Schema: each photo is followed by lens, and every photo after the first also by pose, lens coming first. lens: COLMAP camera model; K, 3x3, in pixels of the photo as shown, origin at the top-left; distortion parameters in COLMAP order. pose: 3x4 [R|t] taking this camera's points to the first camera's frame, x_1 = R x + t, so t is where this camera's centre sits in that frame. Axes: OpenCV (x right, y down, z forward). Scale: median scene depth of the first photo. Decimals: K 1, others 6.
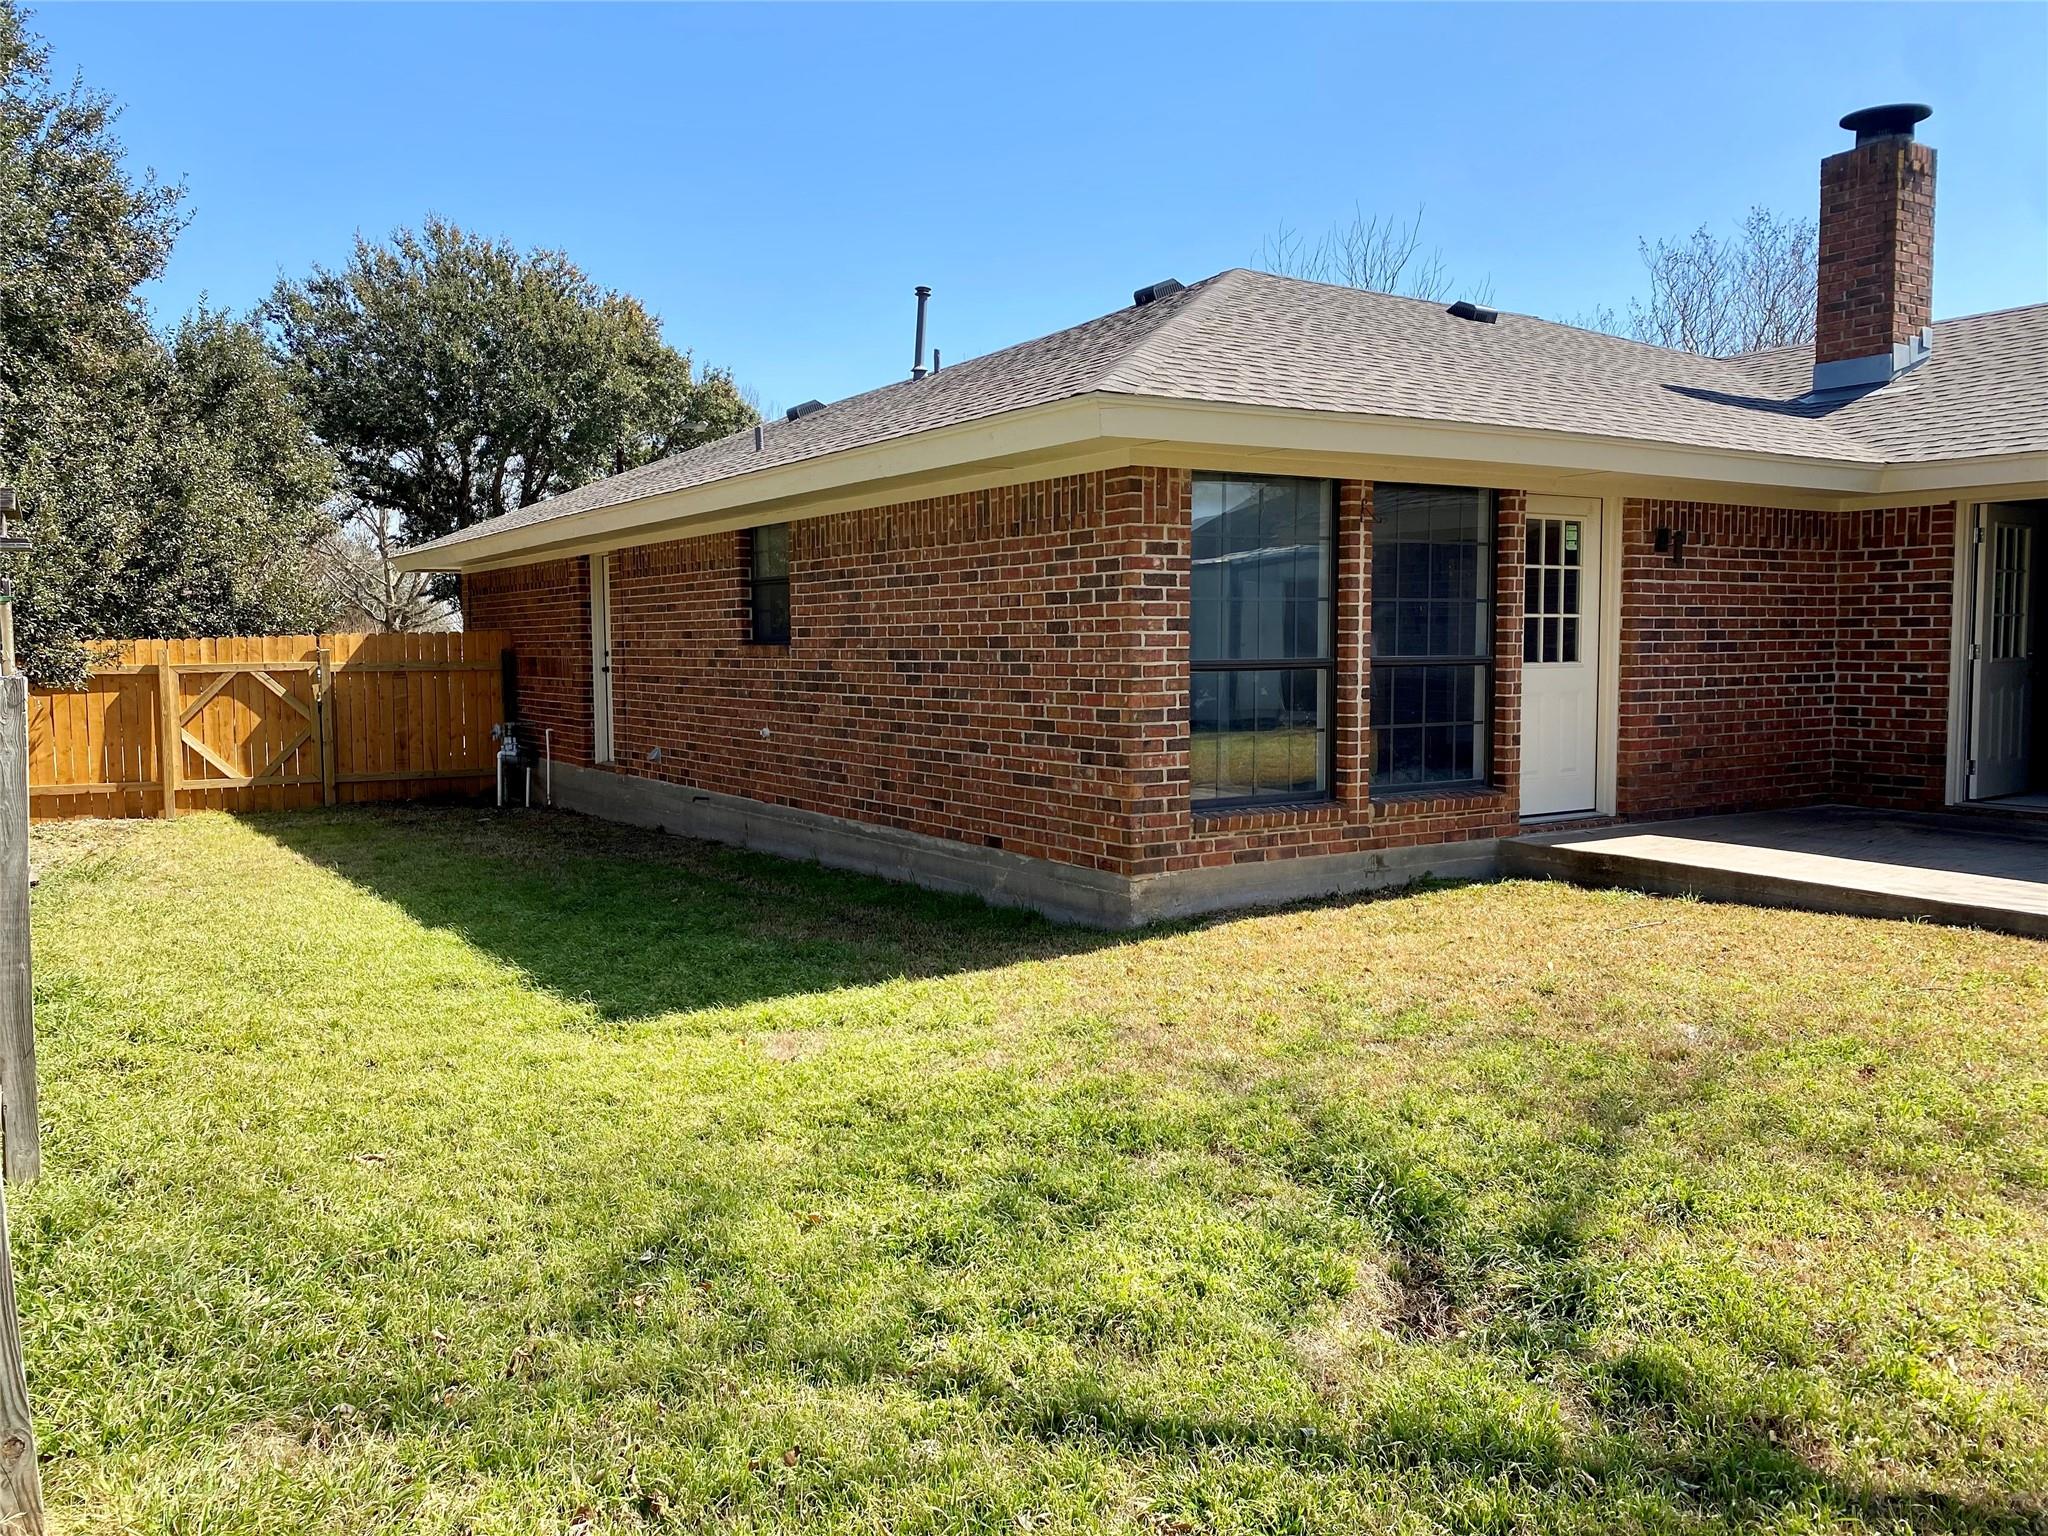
lens RADIAL K [[1560.6, 0, 1022.7], [0, 1560.6, 750.8], [0, 0, 1]] dist [0.014433, -0.019588]
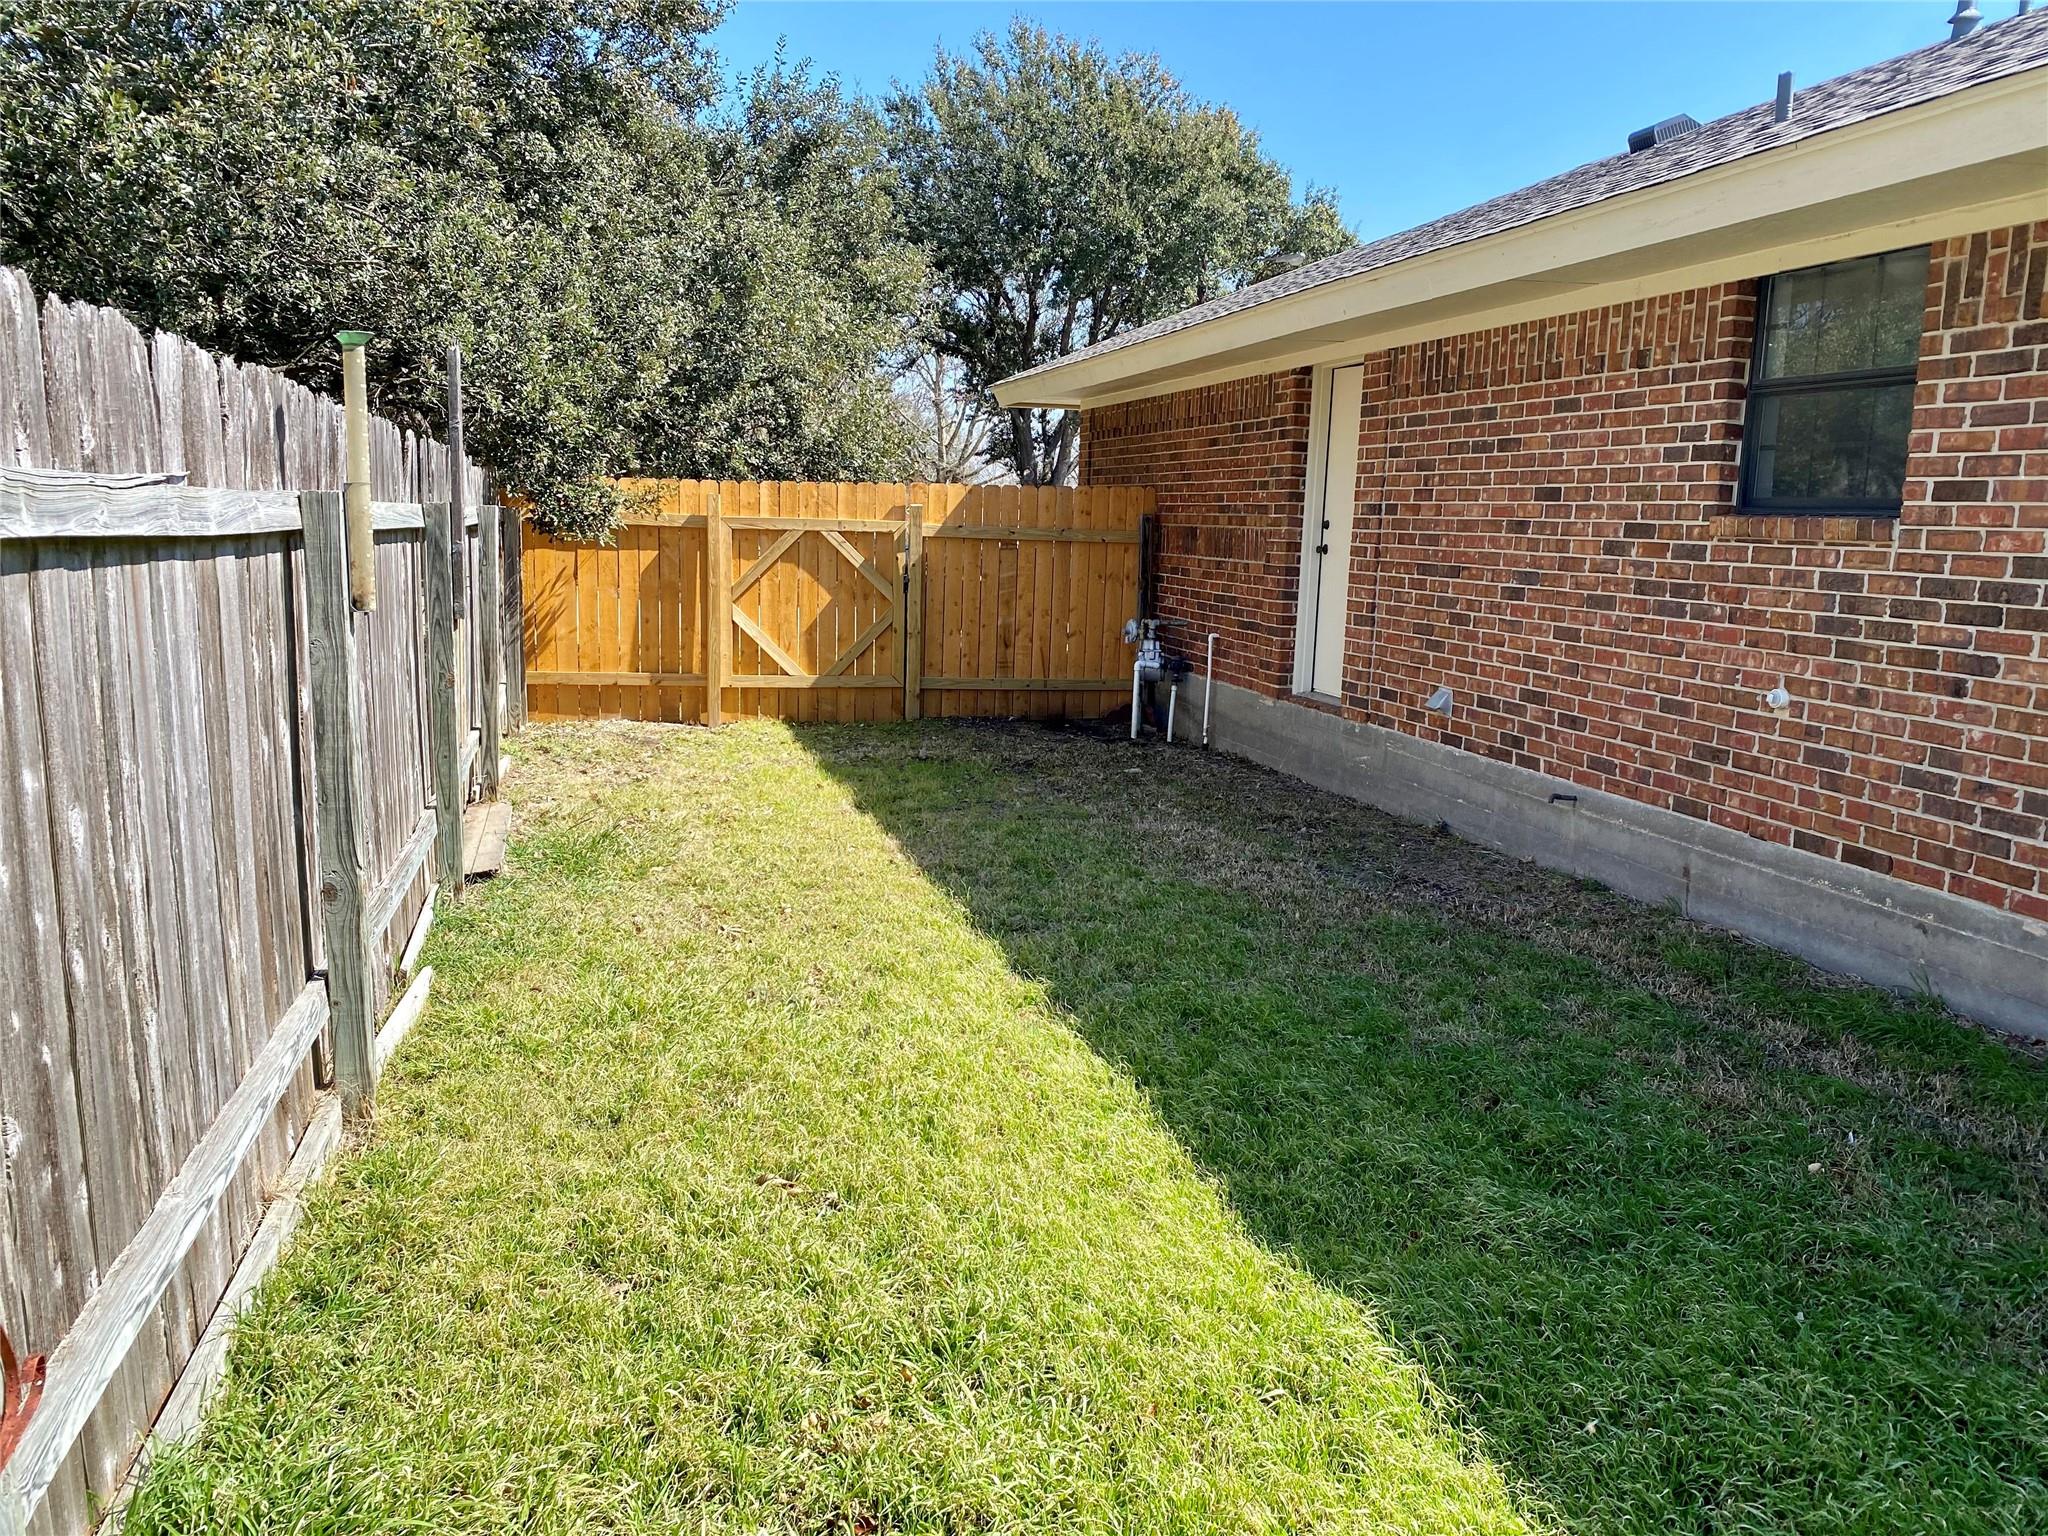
lens RADIAL K [[1557.6, 0, 1044.6], [0, 1557.6, 764.2], [0, 0, 1]] dist [0.134765, -0.195844]
pose [[0.951726, 0.085237, -0.294876, -0.168533], [-0.059805, 0.993752, 0.094232, -0.017327], [0.301066, -0.072048, 0.950878, 0.326845]]
